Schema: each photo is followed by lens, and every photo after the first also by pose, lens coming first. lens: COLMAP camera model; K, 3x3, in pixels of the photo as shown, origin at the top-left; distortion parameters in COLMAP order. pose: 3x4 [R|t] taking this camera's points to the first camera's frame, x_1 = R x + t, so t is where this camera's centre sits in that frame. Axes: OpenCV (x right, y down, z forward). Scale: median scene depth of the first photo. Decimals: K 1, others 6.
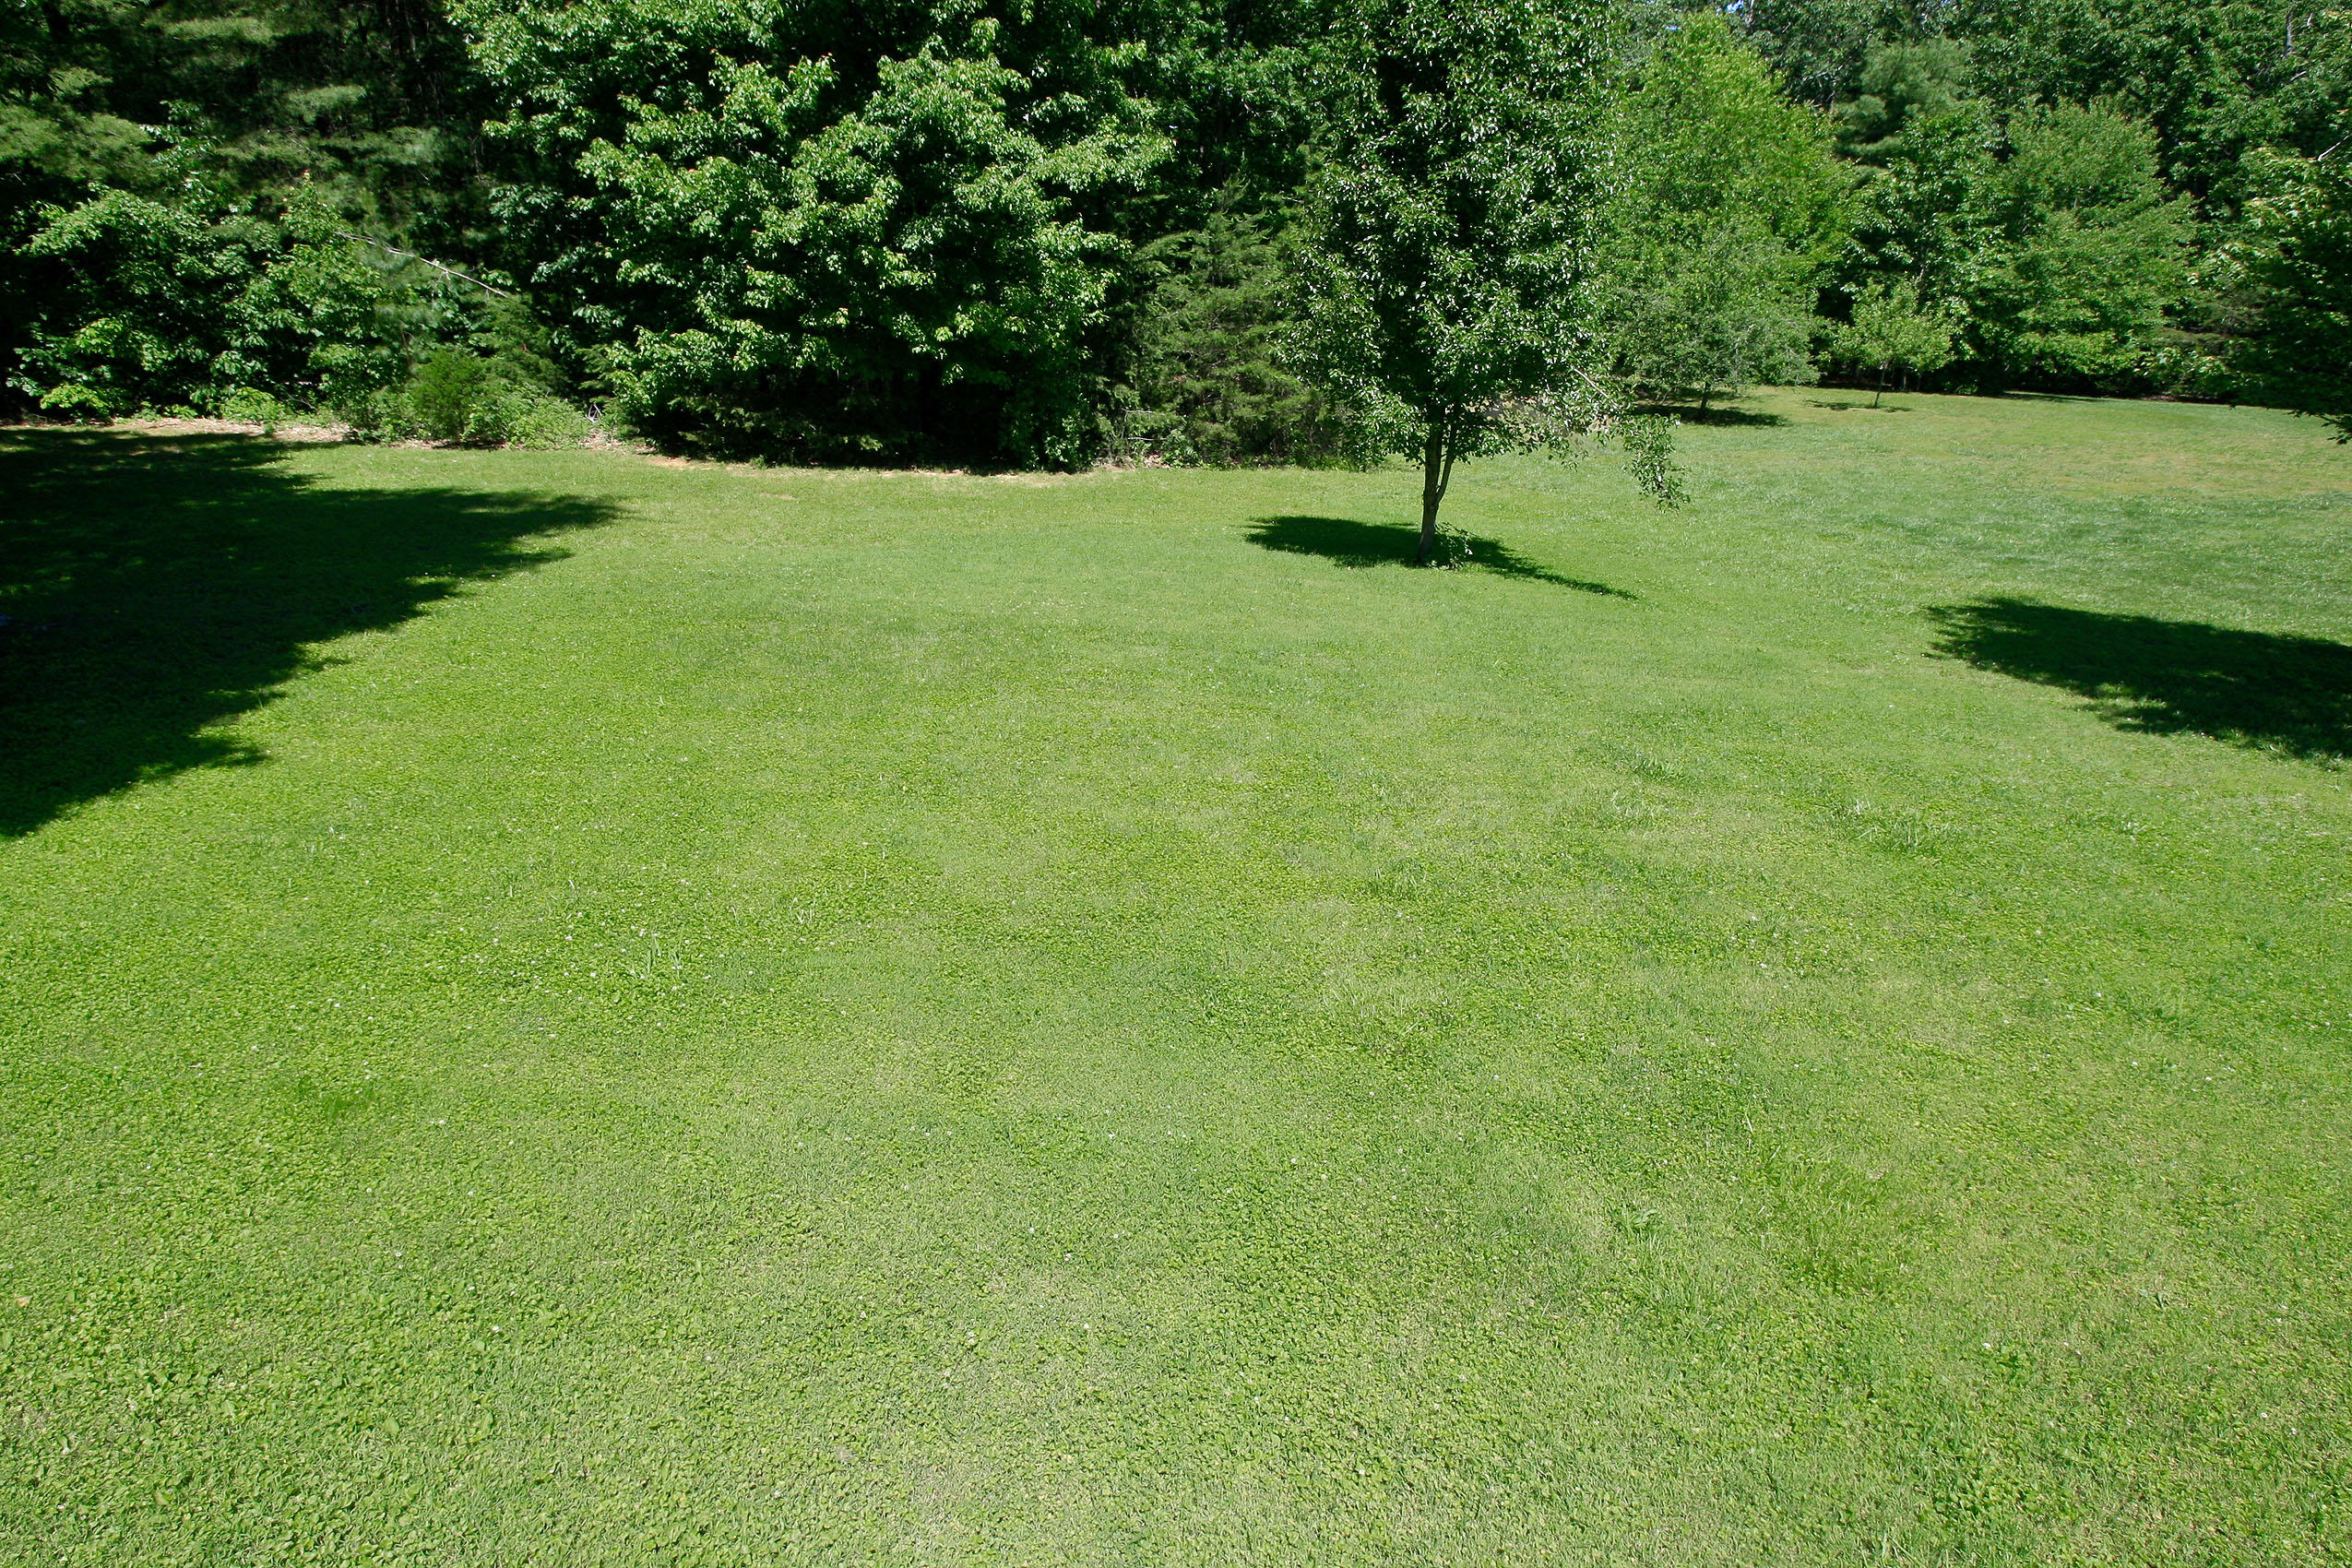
lens RADIAL K [[1372.7, 0, 1172.2], [0, 1372.7, 784.7], [0, 0, 1]] dist [-0.089743, 0.043797]
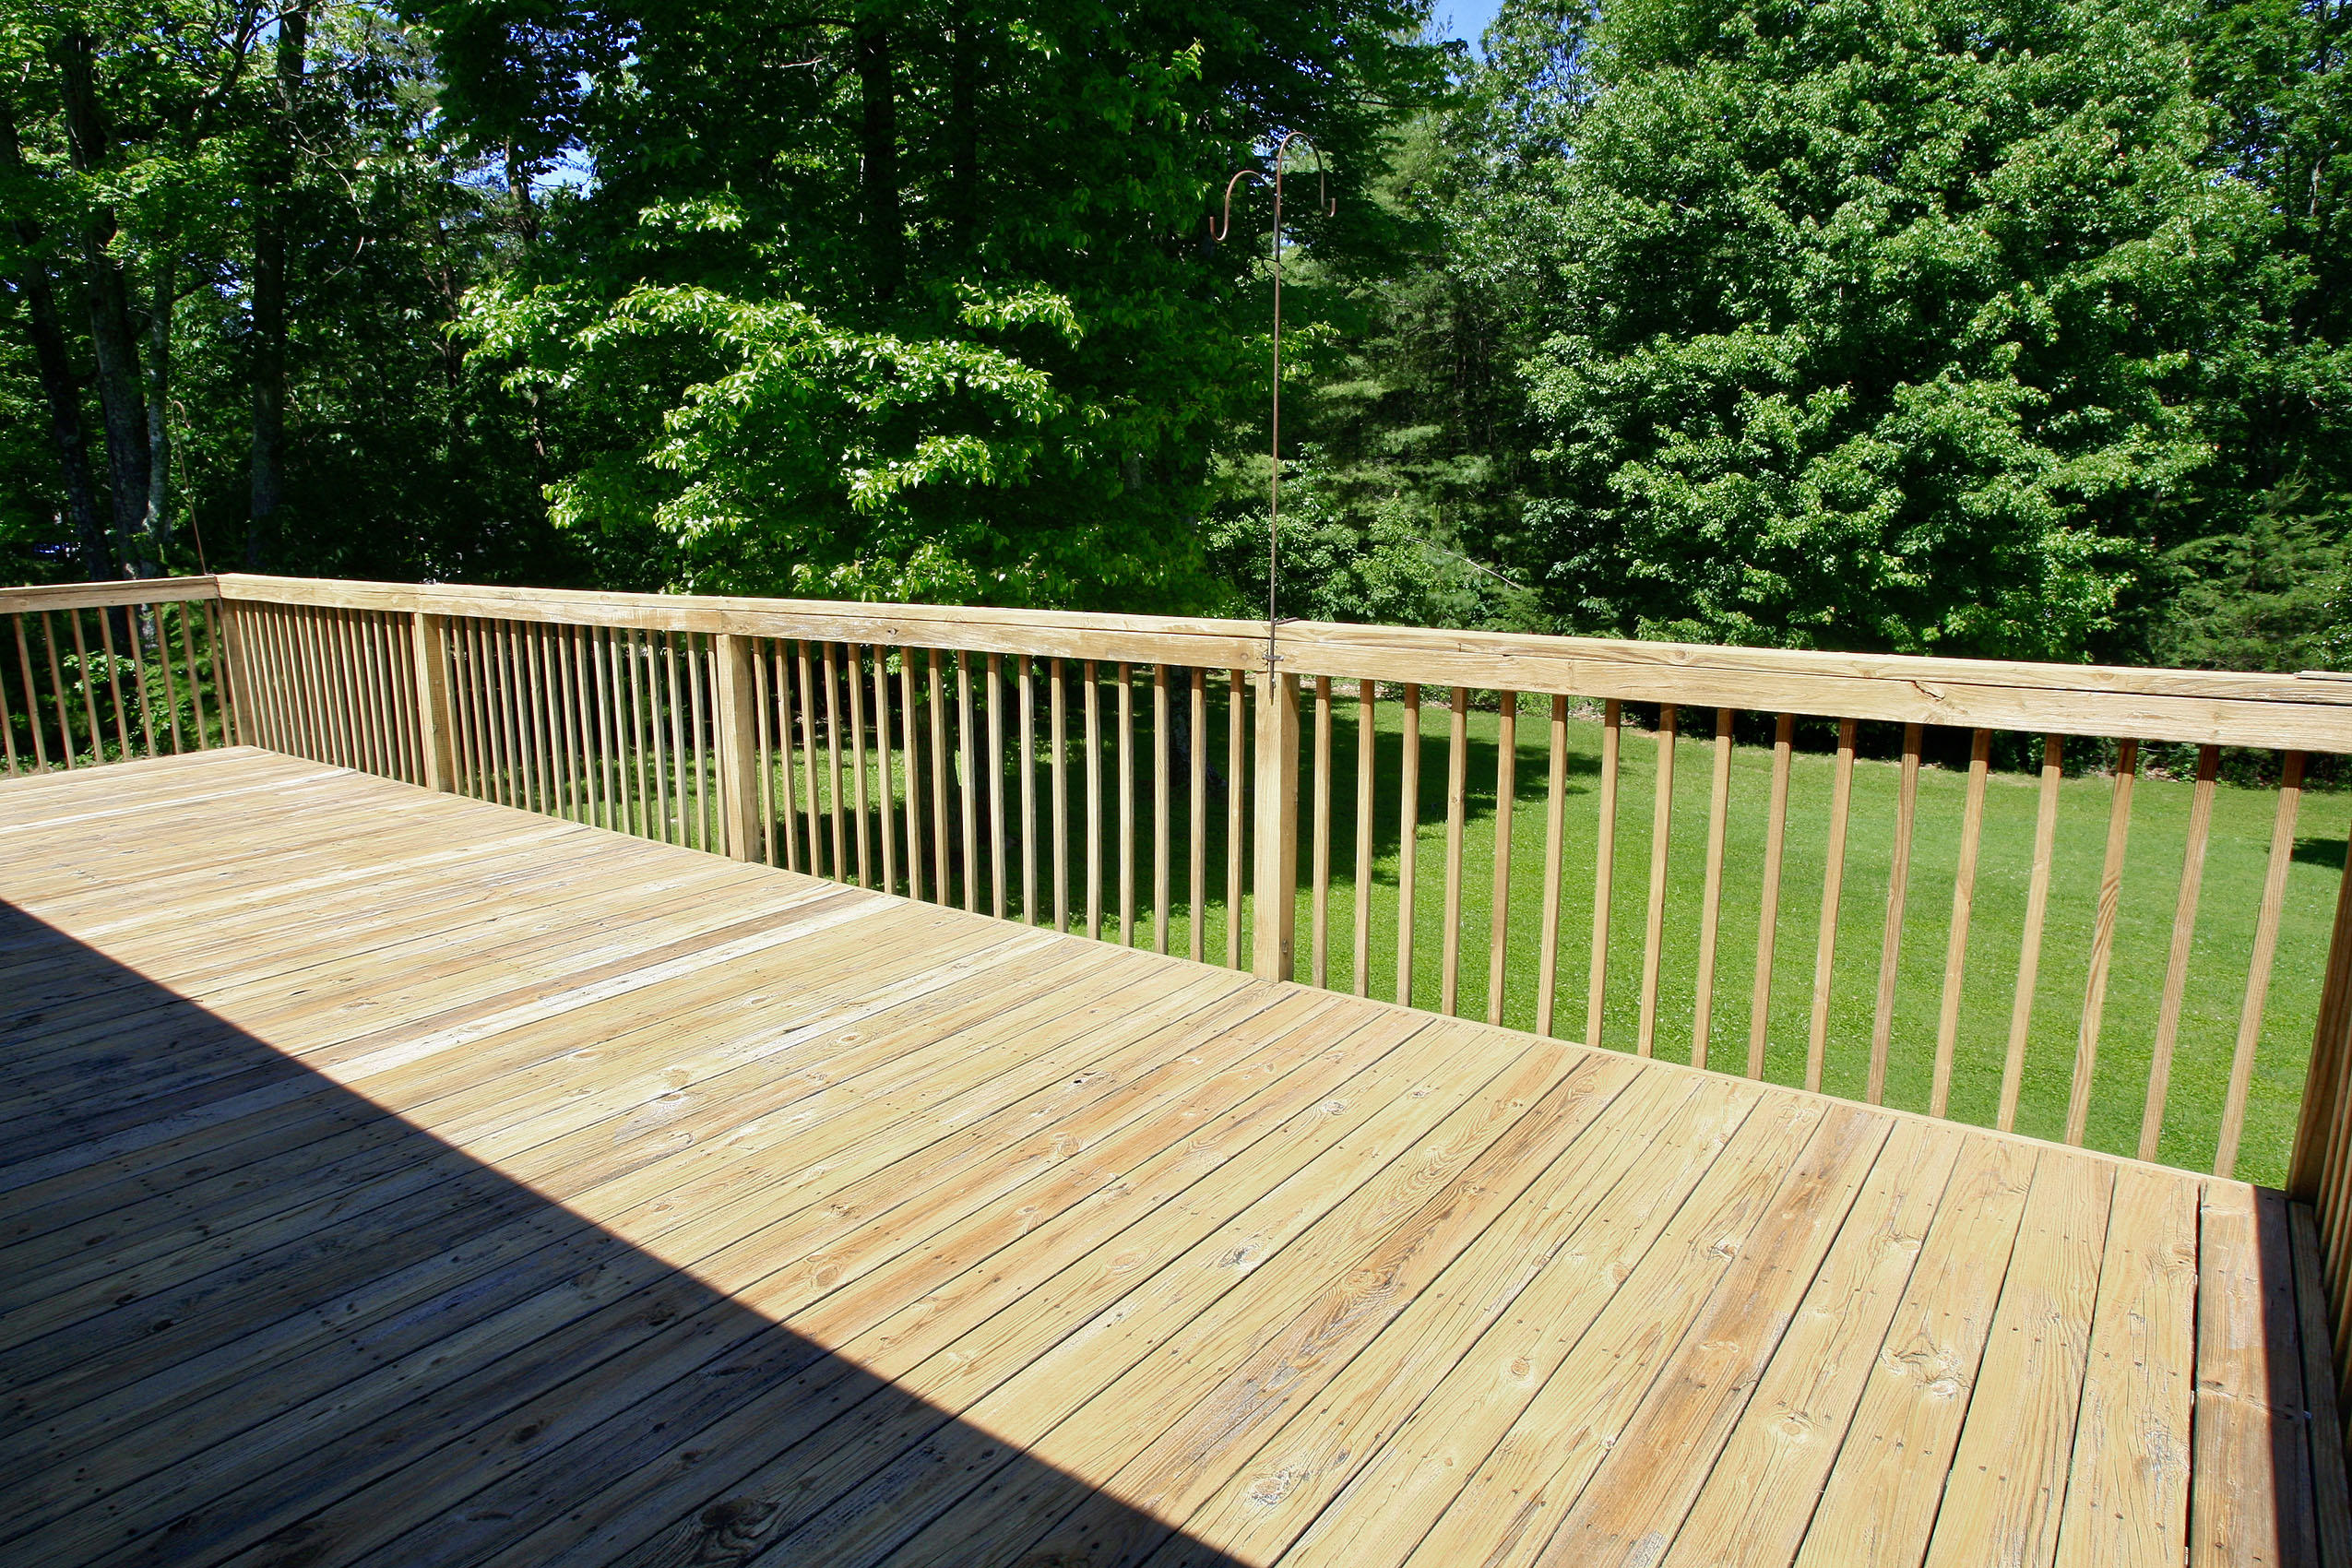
lens RADIAL K [[1406.5, 0, 1177.6], [0, 1406.5, 787.7], [0, 0, 1]] dist [-0.092292, 0.046351]
pose [[0.799418, 0.082578, -0.595073, 0.003621], [-0.206790, 0.967805, -0.143499, 0.049443], [0.564065, 0.237770, 0.790757, -0.118175]]
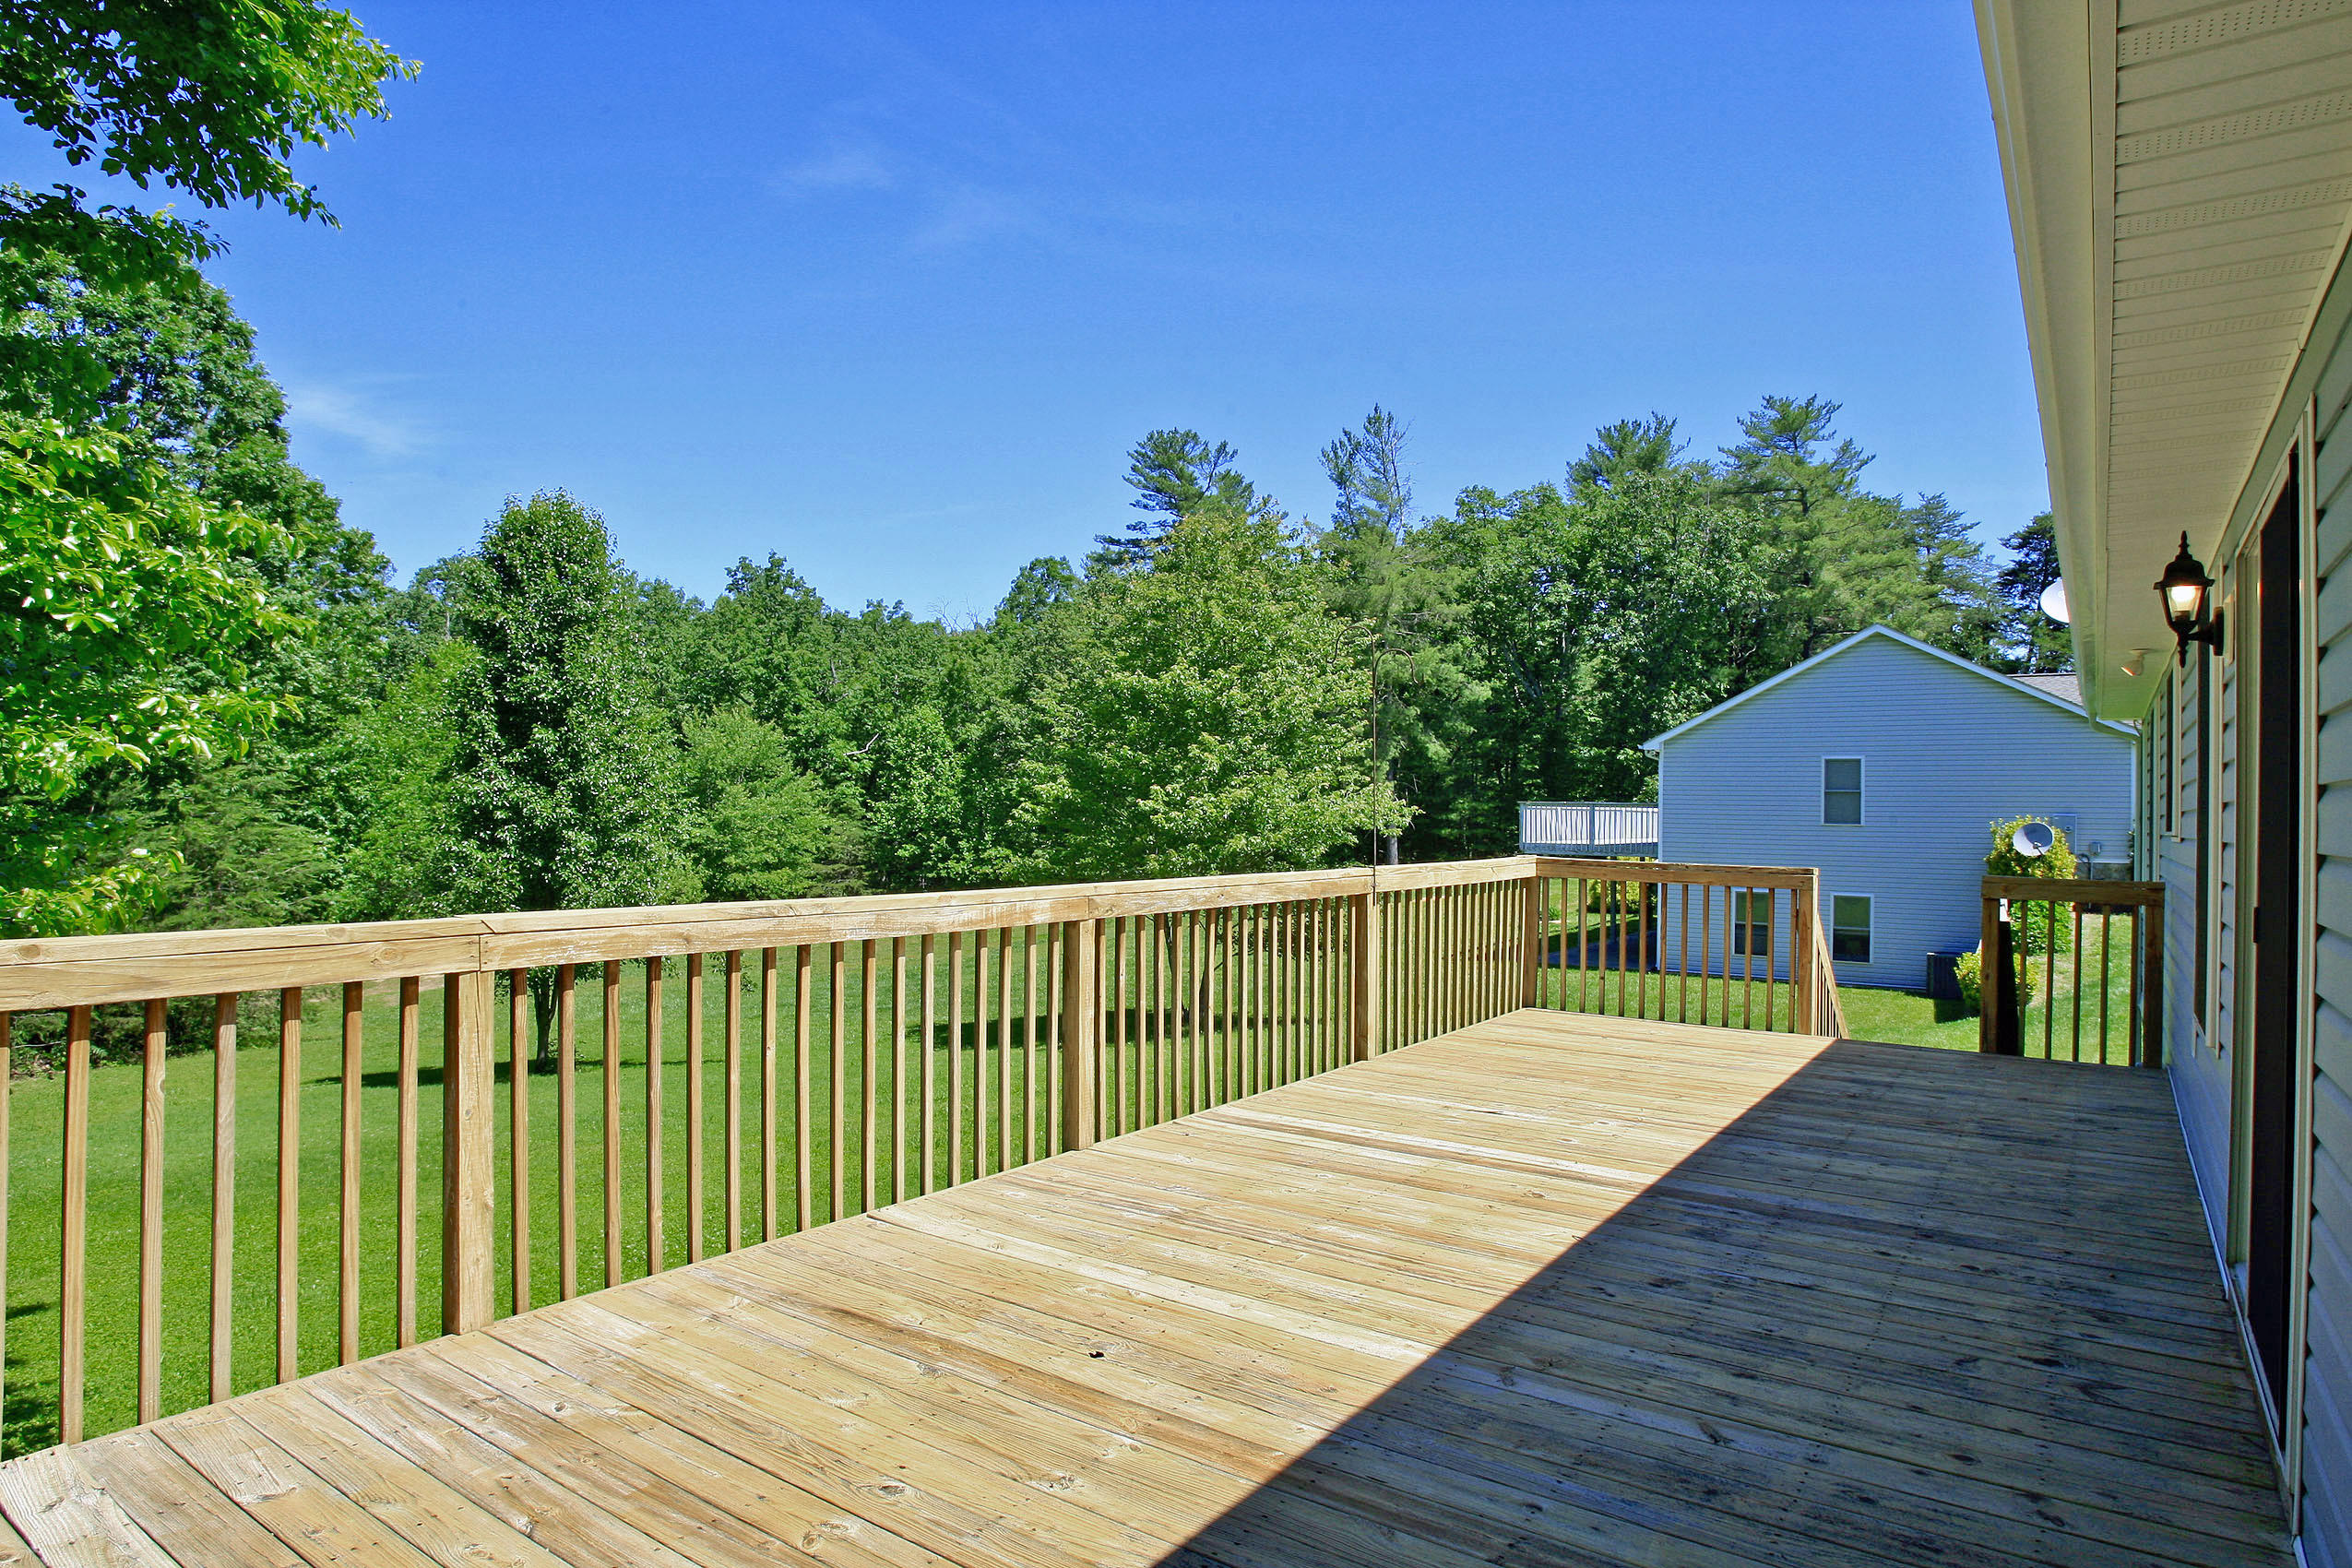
lens RADIAL K [[1383.3, 0, 1189.0], [0, 1383.3, 801.0], [0, 0, 1]] dist [-0.097969, 0.056080]
pose [[0.576911, -0.017853, 0.816612, -0.319333], [0.331428, 0.918877, -0.214055, 0.045061], [-0.746545, 0.394139, 0.536027, -0.127647]]
